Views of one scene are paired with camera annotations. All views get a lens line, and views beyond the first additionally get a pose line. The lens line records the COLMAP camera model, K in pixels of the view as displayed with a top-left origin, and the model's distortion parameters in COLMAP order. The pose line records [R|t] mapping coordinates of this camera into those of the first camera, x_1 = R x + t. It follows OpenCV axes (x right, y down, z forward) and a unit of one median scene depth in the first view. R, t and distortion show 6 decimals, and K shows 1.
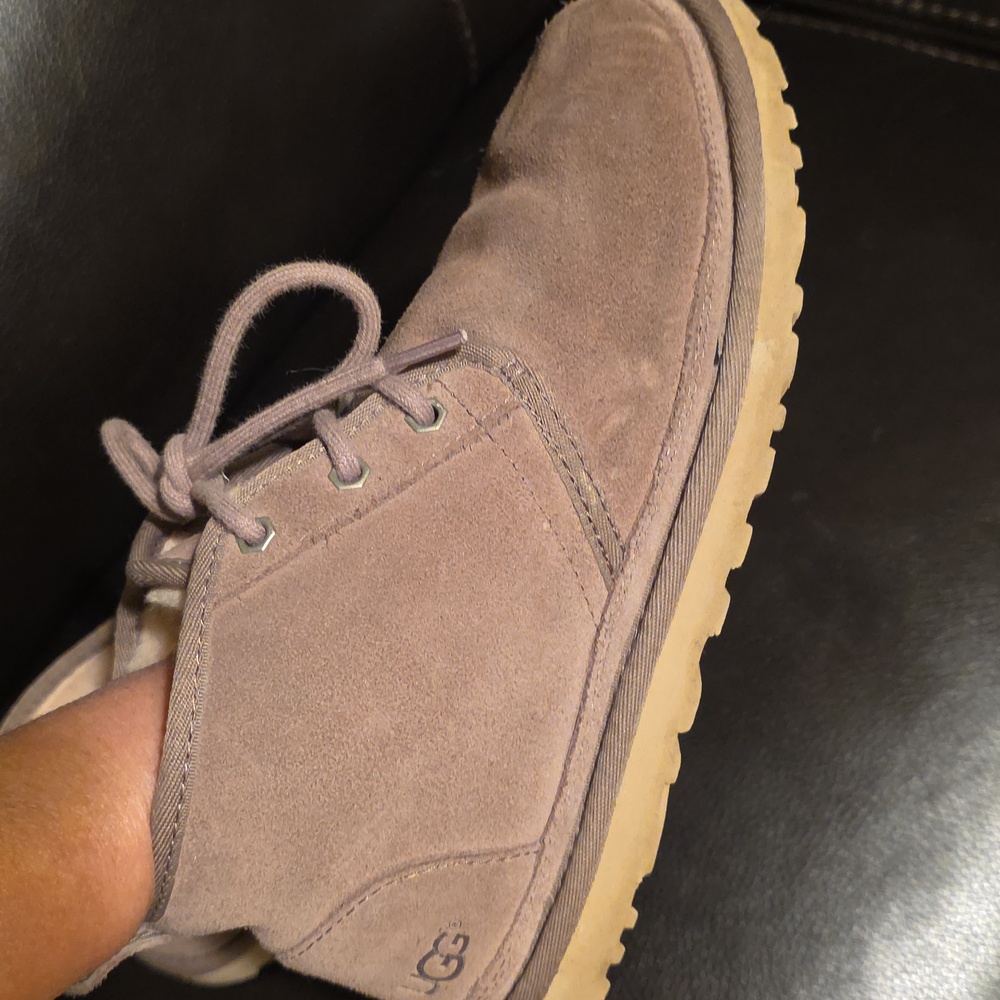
lens RADIAL K [[1012.9, 0, 500.0], [0, 1012.9, 499.7], [0, 0, 1]] dist [0.014140, 0.000000]
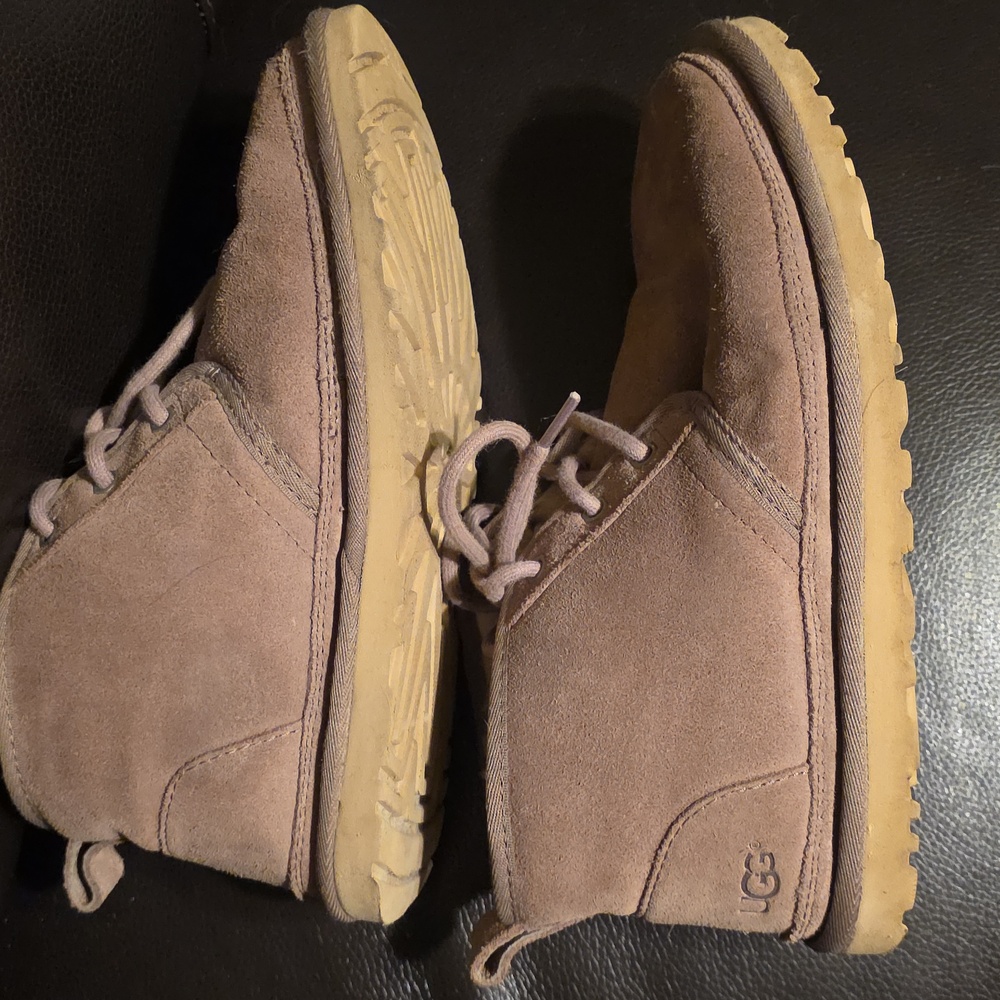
lens RADIAL K [[1012.9, 0, 499.7], [0, 1012.9, 500.2], [0, 0, 1]] dist [0.014140, 0.000000]
pose [[0.927451, -0.289538, -0.236647, 0.075688], [0.295728, 0.955223, -0.009718, -0.045154], [0.228864, -0.060971, 0.971547, -0.198577]]
